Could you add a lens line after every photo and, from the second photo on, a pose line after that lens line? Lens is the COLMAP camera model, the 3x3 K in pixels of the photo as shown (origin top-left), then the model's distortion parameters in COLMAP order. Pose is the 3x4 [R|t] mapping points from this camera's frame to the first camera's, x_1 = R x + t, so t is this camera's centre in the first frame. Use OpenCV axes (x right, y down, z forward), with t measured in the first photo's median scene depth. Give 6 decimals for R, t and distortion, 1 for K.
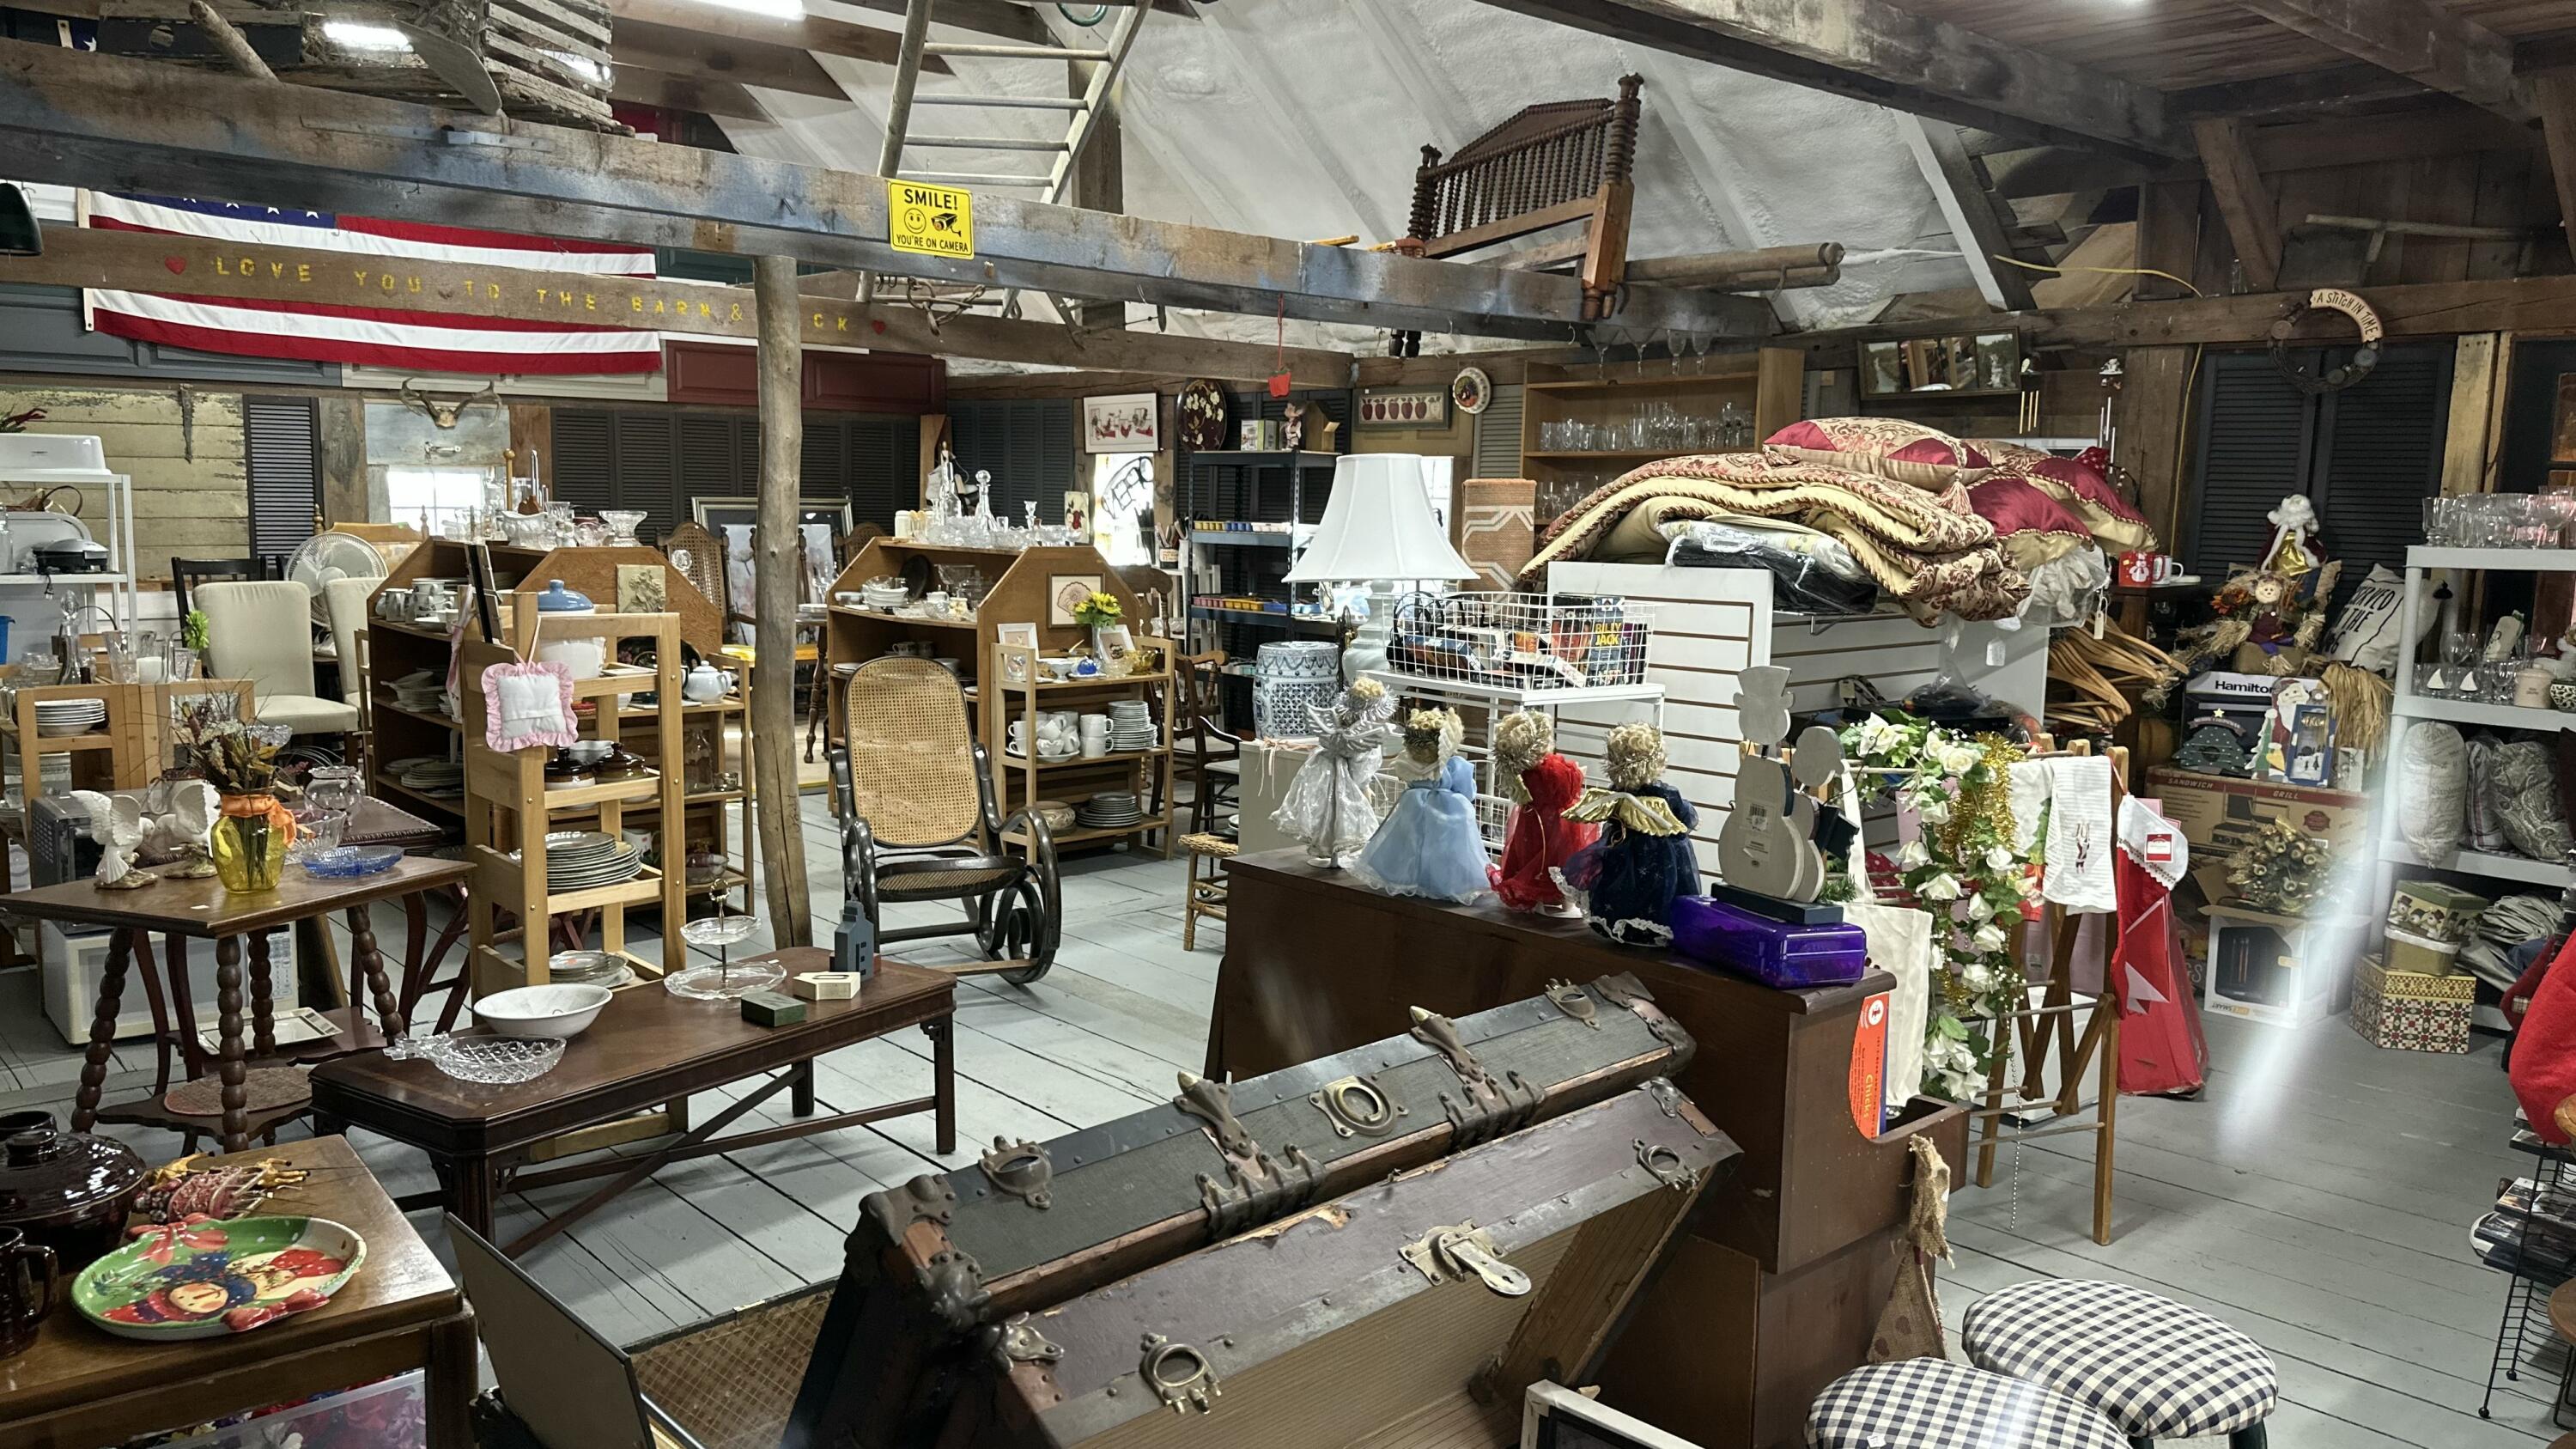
lens RADIAL K [[1810.4, 0, 1294.3], [0, 1810.4, 730.8], [0, 0, 1]] dist [0.013232, -0.023015]
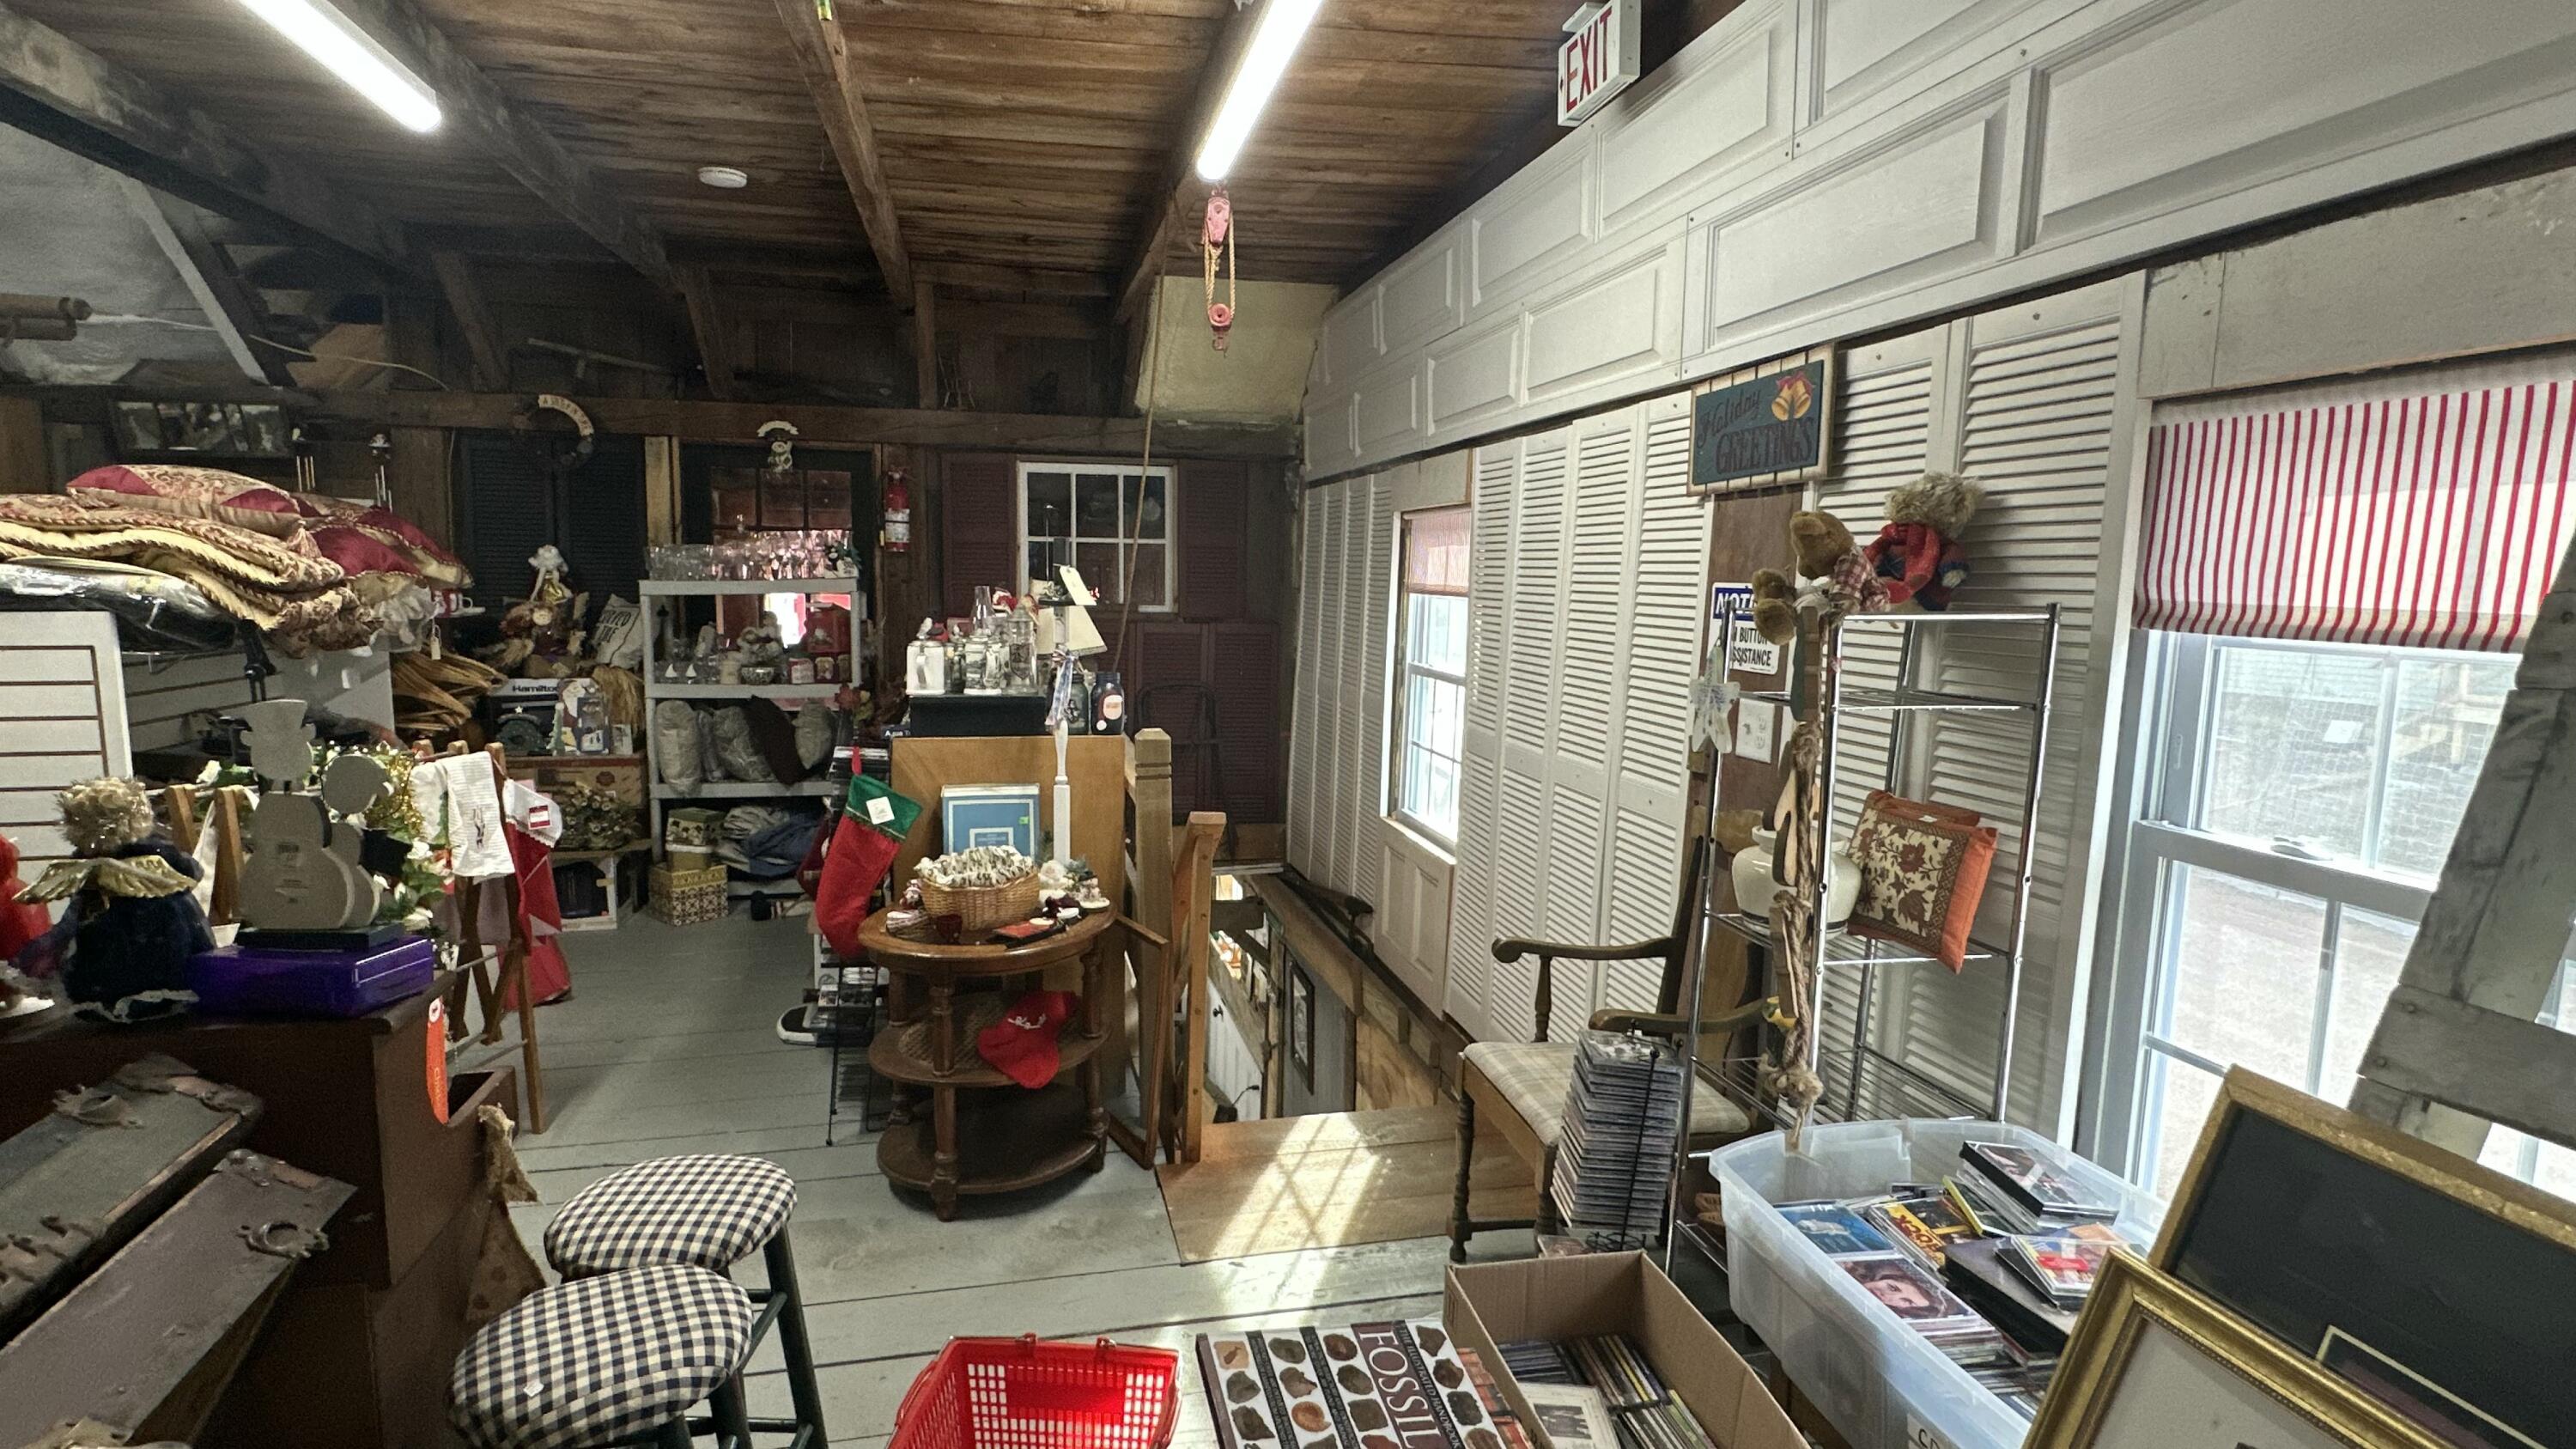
lens RADIAL K [[1263.0, 0, 1292.2], [0, 1263.0, 733.2], [0, 0, 1]] dist [-0.018294, 0.003857]
pose [[0.473261, -0.121274, 0.872535, -0.035771], [0.108263, 0.990977, 0.079014, -0.006173], [-0.874244, 0.057069, 0.482120, 0.098982]]
